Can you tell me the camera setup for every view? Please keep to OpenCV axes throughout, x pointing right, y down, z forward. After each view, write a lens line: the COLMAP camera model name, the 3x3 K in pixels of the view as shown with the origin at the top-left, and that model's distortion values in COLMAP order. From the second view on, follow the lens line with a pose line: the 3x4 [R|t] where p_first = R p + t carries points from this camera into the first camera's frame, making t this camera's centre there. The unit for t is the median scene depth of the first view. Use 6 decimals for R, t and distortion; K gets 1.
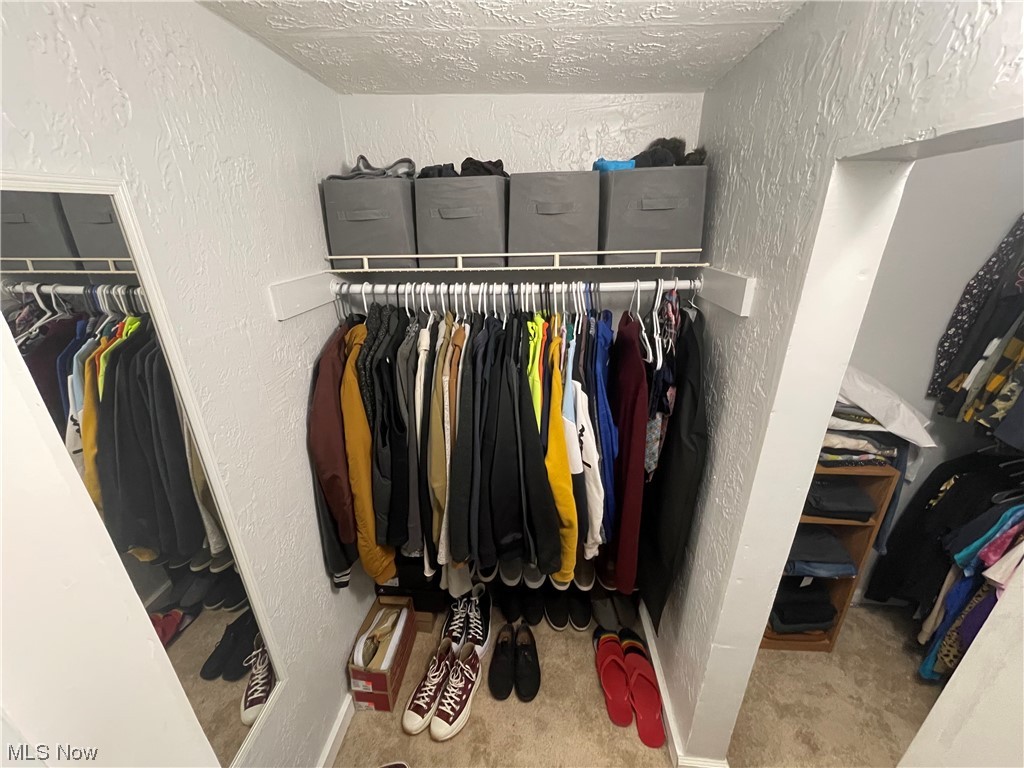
lens RADIAL K [[413.2, 0, 515.1], [0, 413.2, 378.0], [0, 0, 1]] dist [-0.008300, 0.002477]
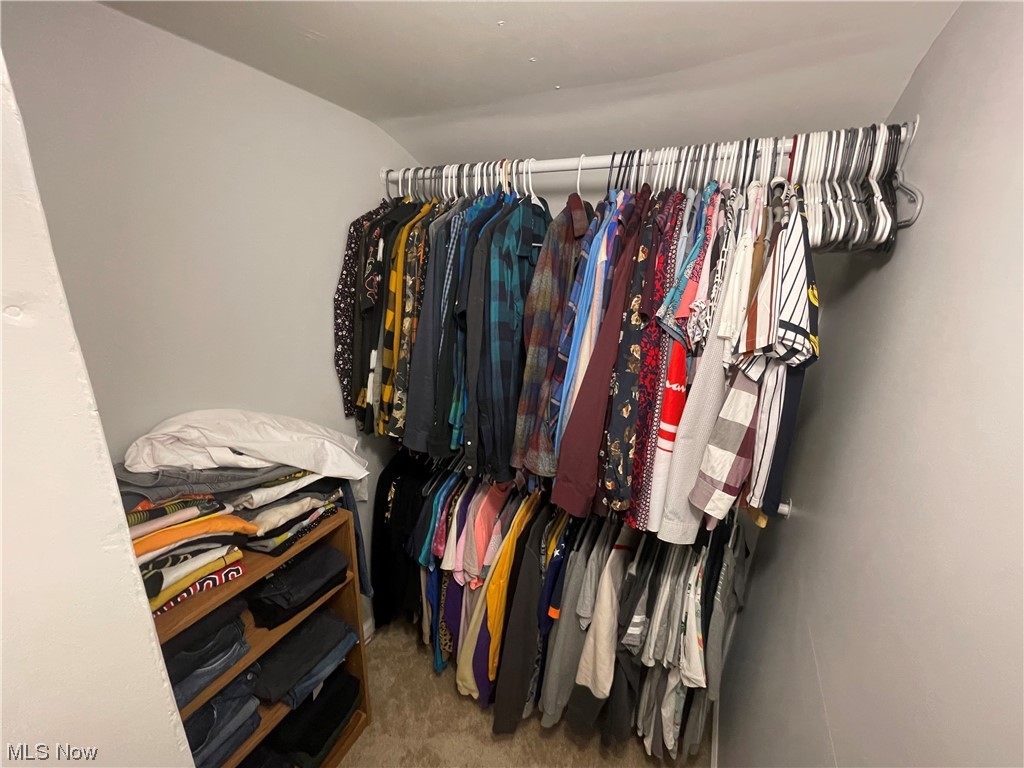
lens RADIAL K [[413.2, 0, 508.3], [0, 413.2, 381.0], [0, 0, 1]] dist [-0.008300, 0.002477]
pose [[0.381316, -0.252637, 0.889254, 0.352552], [0.293669, 0.945210, 0.142608, -0.065430], [-0.876559, 0.206768, 0.434616, 0.265605]]
